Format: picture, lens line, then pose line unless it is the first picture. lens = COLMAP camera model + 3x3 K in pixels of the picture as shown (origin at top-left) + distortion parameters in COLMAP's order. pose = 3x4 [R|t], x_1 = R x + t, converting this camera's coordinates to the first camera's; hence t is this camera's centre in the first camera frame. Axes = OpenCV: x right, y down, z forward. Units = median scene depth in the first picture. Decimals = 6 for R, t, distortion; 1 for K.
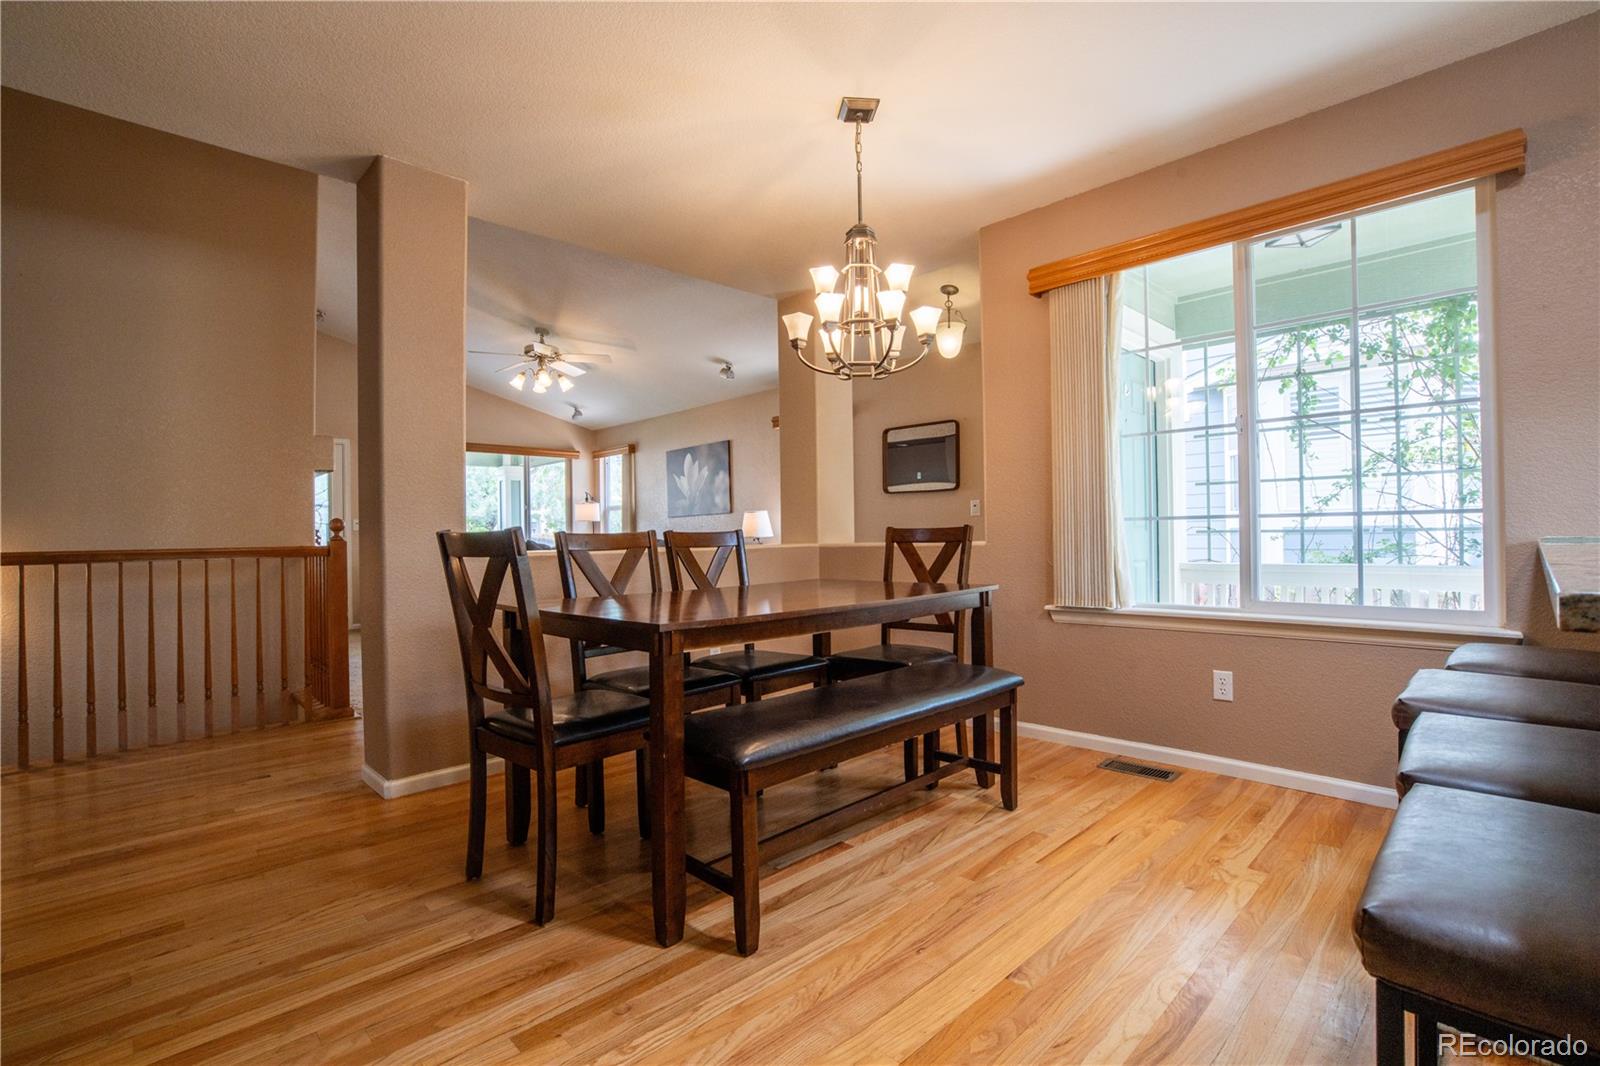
lens RADIAL K [[748.7, 0, 797.9], [0, 748.7, 528.6], [0, 0, 1]] dist [-0.039357, 0.016747]
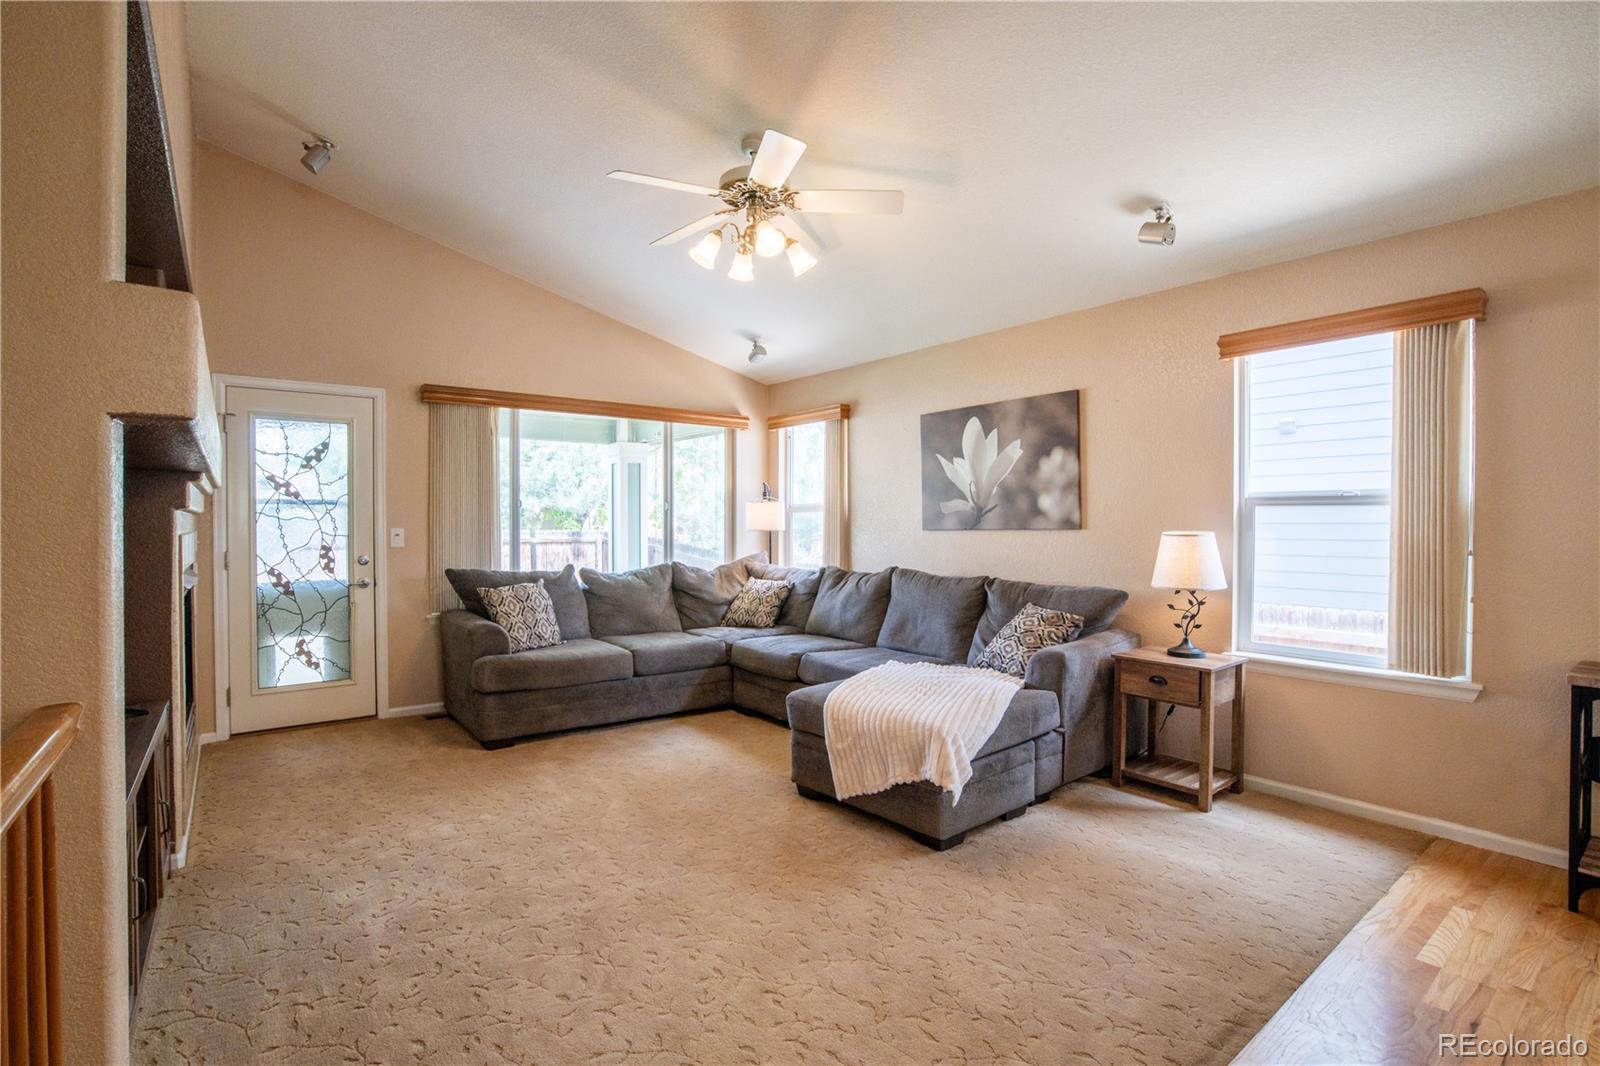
lens RADIAL K [[748.7, 0, 807.4], [0, 748.7, 527.2], [0, 0, 1]] dist [-0.039357, 0.016747]
pose [[0.996762, 0.015339, -0.078930, -0.218736], [-0.013982, 0.999745, 0.017716, -0.026553], [0.079182, -0.016555, 0.996723, 0.428886]]
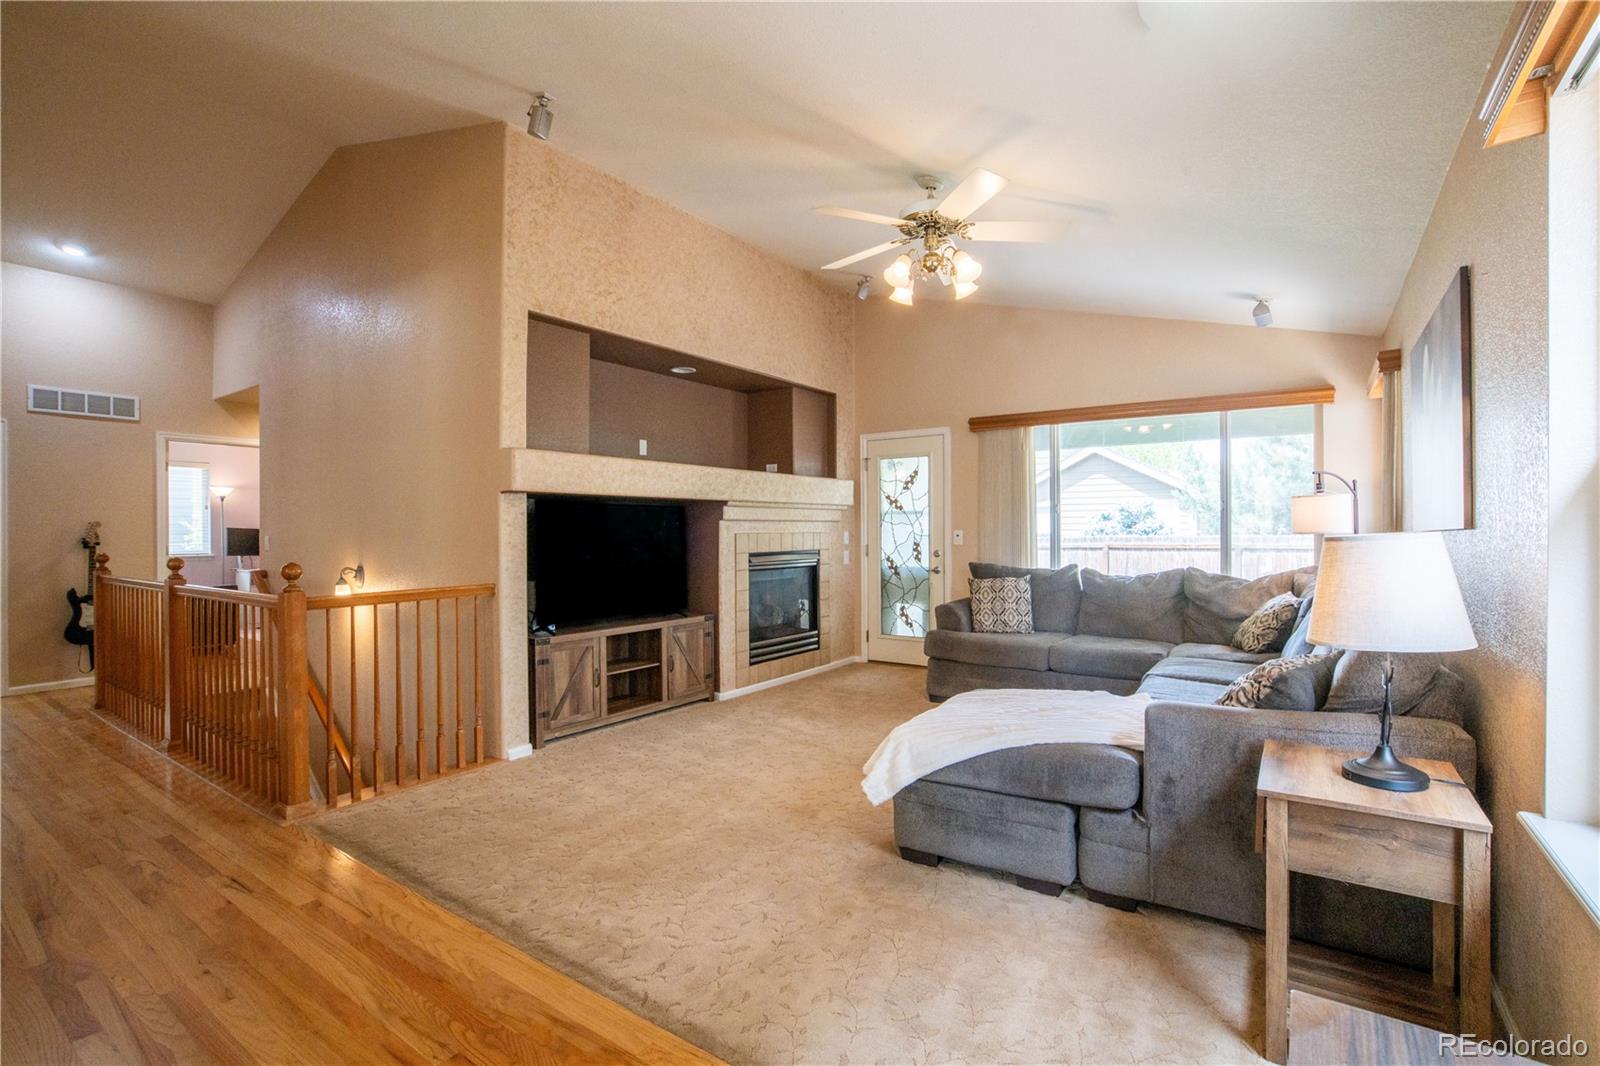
lens RADIAL K [[748.7, 0, 828.4], [0, 748.7, 534.7], [0, 0, 1]] dist [-0.039357, 0.016747]
pose [[0.226694, 0.013310, -0.973875, 0.128128], [0.004421, 0.999882, 0.014695, -0.018627], [0.973956, -0.007637, 0.226608, 0.669886]]
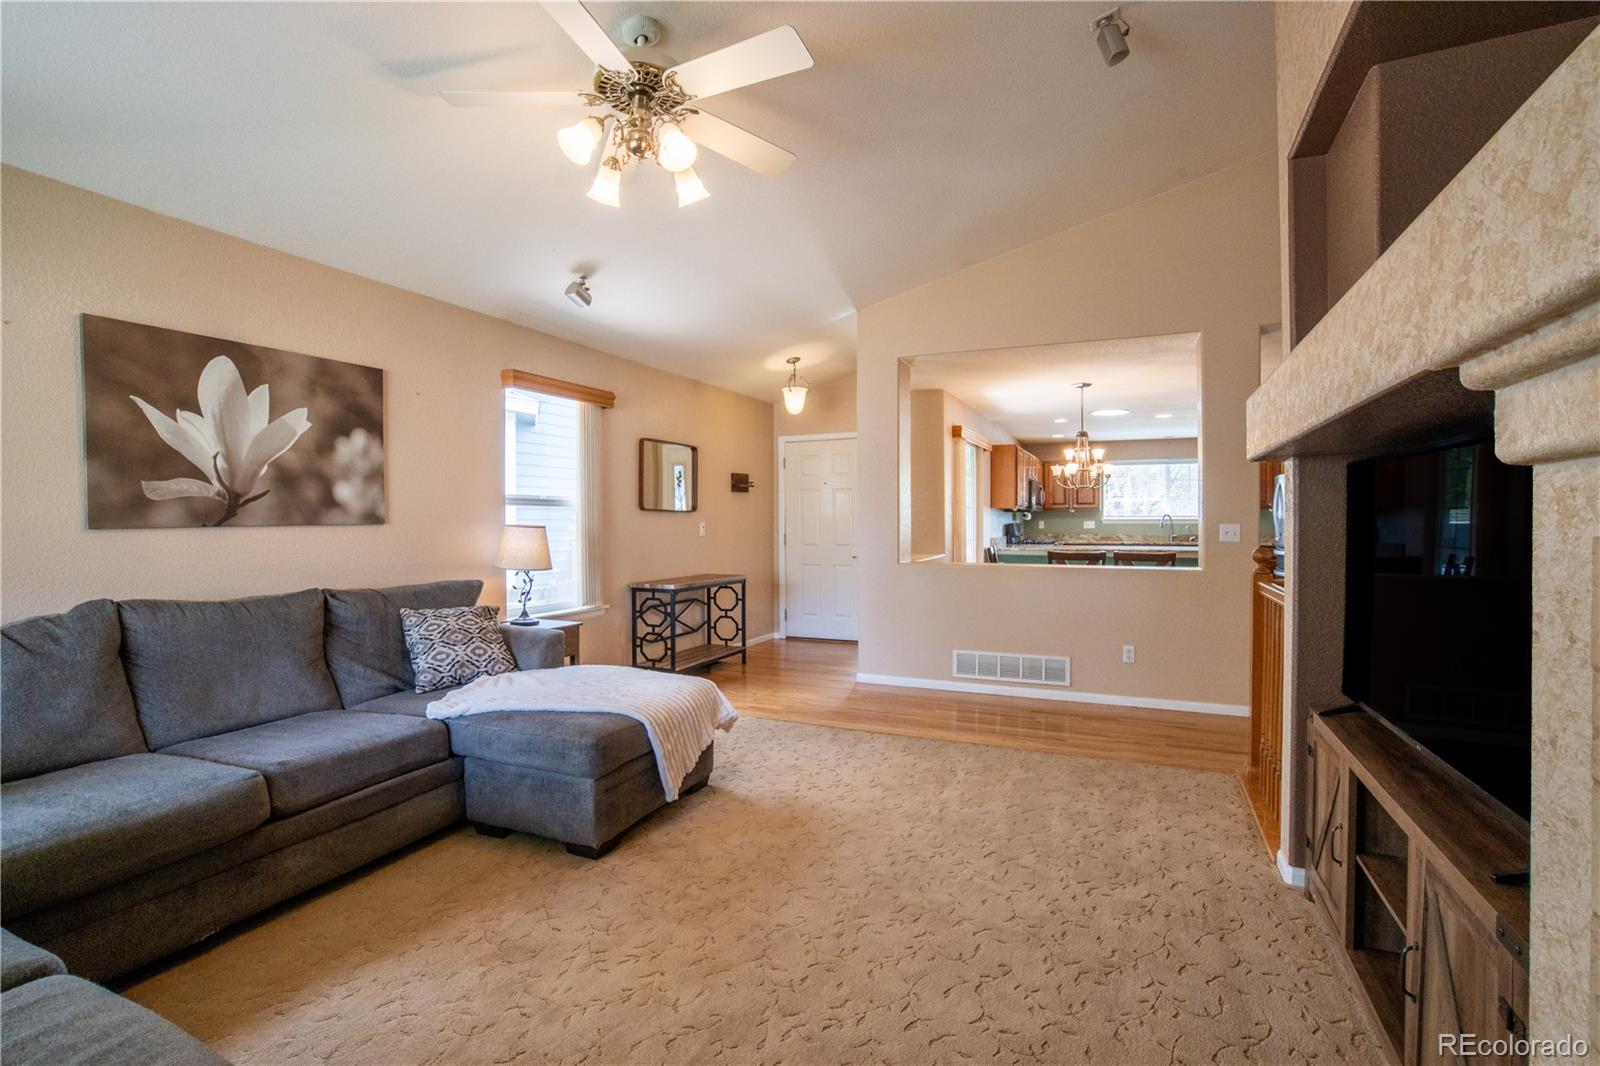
lens RADIAL K [[748.7, 0, 807.6], [0, 748.7, 539.6], [0, 0, 1]] dist [-0.039357, 0.016747]
pose [[-0.368939, -0.000545, 0.929453, -0.572769], [0.003854, 0.999990, 0.002116, -0.010104], [-0.929446, 0.004363, -0.368933, 0.846675]]
